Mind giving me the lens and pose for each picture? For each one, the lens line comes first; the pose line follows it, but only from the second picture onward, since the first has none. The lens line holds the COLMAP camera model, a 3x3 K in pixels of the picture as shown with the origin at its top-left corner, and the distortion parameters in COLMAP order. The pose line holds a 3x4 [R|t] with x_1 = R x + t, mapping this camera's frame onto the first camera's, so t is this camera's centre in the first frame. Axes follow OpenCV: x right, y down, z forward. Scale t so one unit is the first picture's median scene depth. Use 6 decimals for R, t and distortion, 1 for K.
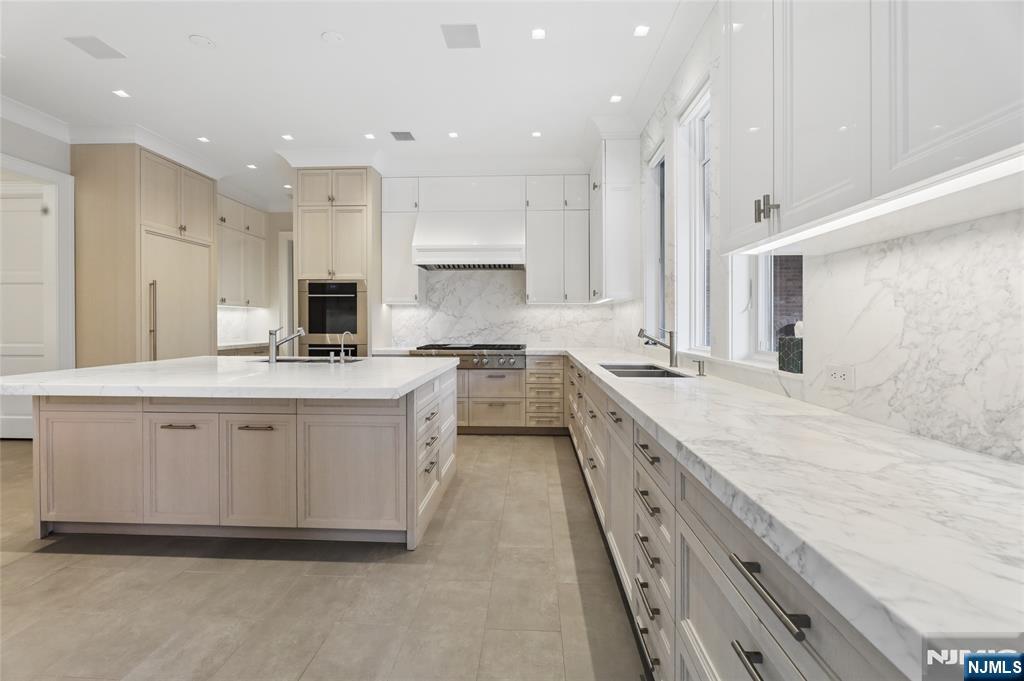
lens RADIAL K [[418.3, 0, 509.6], [0, 418.3, 326.9], [0, 0, 1]] dist [-0.001787, 0.000014]
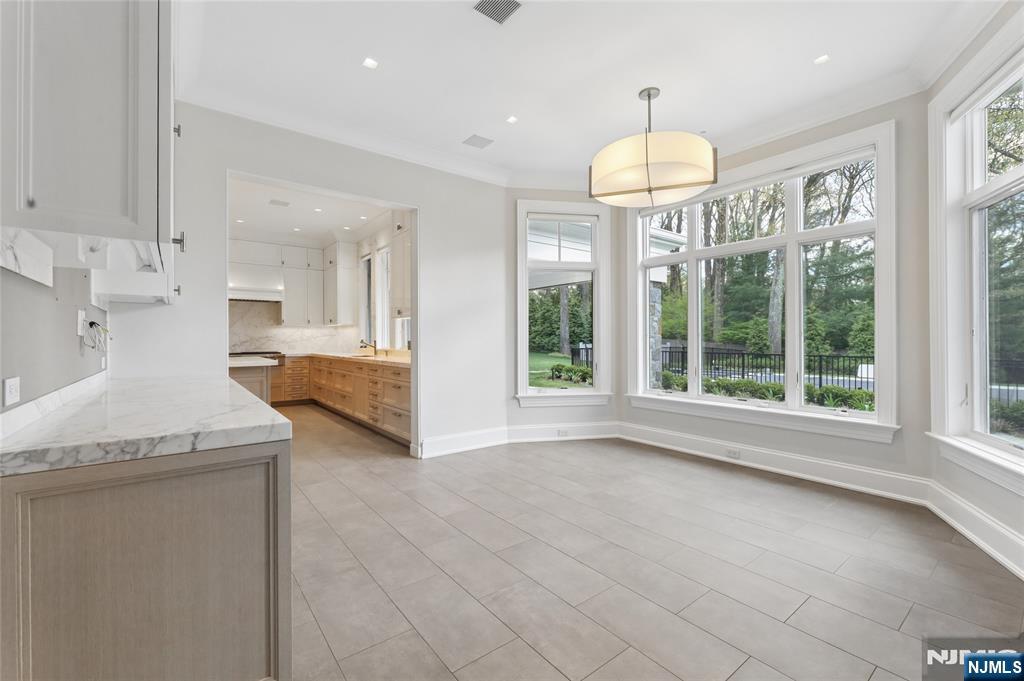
lens RADIAL K [[425.6, 0, 512.0], [0, 425.6, 340.5], [0, 0, 1]] dist [0.013425, 0.000006]
pose [[0.755061, 0.000058, 0.655655, -0.382865], [0.004593, 0.999975, -0.005377, 0.016361], [-0.655639, 0.007071, 0.755042, -0.838001]]
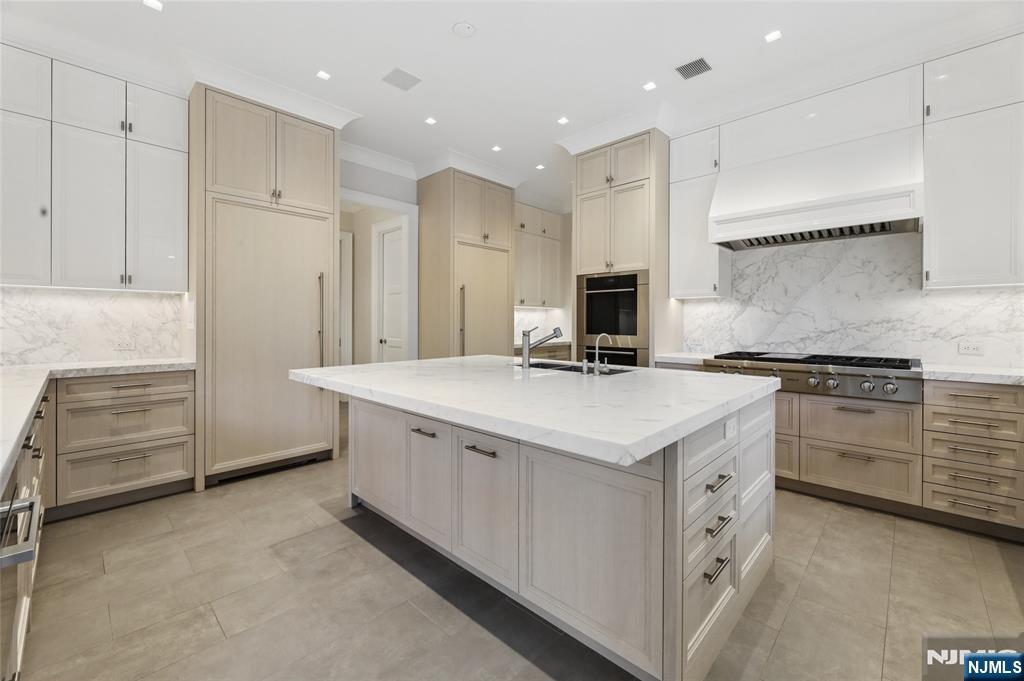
lens RADIAL K [[418.3, 0, 509.6], [0, 418.3, 326.9], [0, 0, 1]] dist [-0.001787, 0.000014]
pose [[0.758162, 0.004951, -0.652048, -0.017042], [-0.004826, 0.999986, 0.001981, -0.000972], [0.652049, 0.001645, 0.758175, 0.214759]]
